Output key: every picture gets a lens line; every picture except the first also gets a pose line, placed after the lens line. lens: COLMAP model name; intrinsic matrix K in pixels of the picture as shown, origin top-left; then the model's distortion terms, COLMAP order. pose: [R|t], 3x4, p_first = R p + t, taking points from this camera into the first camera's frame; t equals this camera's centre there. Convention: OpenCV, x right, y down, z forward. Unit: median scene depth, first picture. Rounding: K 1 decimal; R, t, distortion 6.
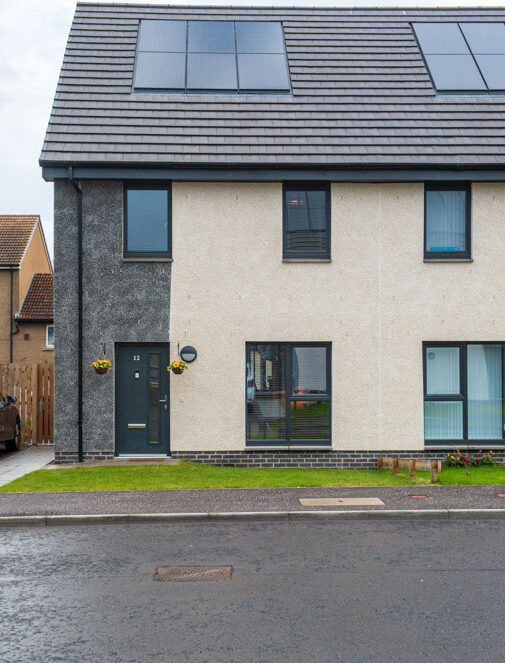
lens RADIAL K [[965.1, 0, 252.2], [0, 965.1, 313.9], [0, 0, 1]] dist [0.083748, 0.015237]
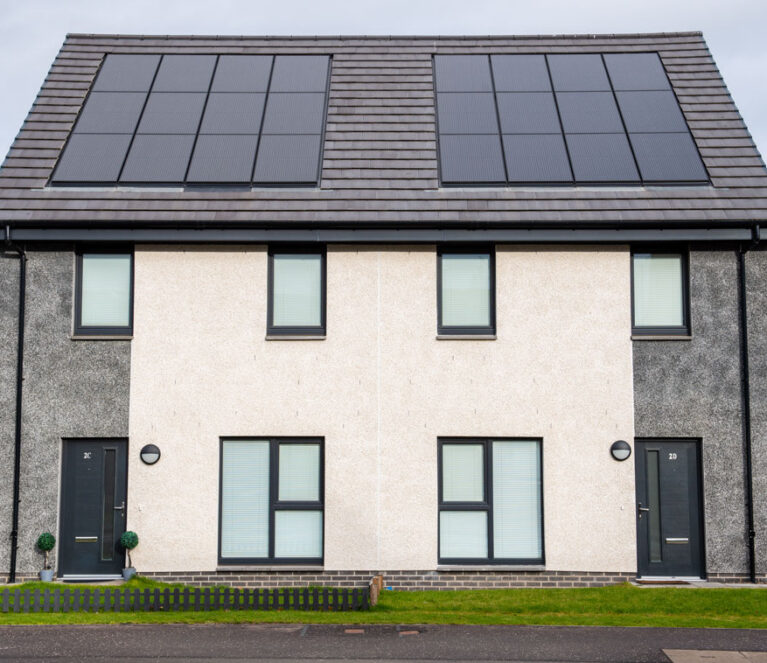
lens RADIAL K [[1168.1, 0, 383.5], [0, 1168.1, 331.5], [0, 0, 1]] dist [0.092182, 0.163628]
pose [[0.998865, -0.001849, -0.047586, 0.174399], [-0.001053, 0.998145, -0.060874, 0.000088], [0.047611, 0.060855, 0.997010, 0.006516]]
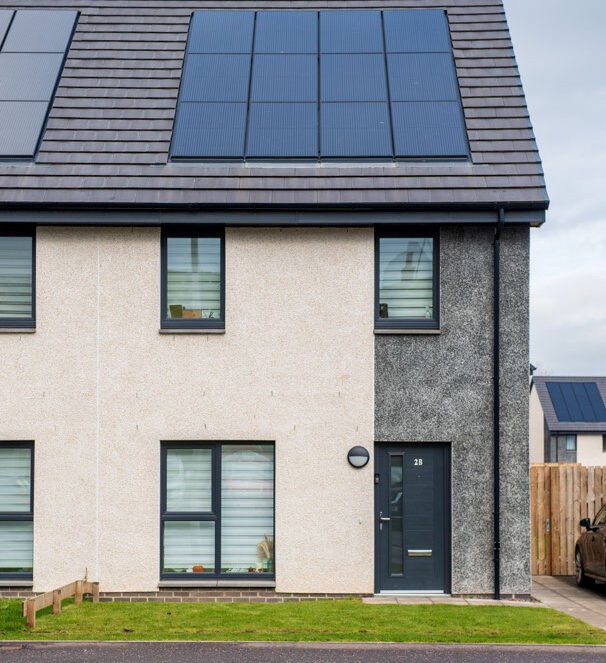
lens RADIAL K [[1294.9, 0, 302.2], [0, 1294.9, 422.0], [0, 0, 1]] dist [0.058737, 0.212223]
pose [[0.998495, 0.003869, -0.054700, 0.332386], [-0.003106, 0.999897, 0.014035, -0.000261], [0.054749, -0.013844, 0.998404, 0.013326]]
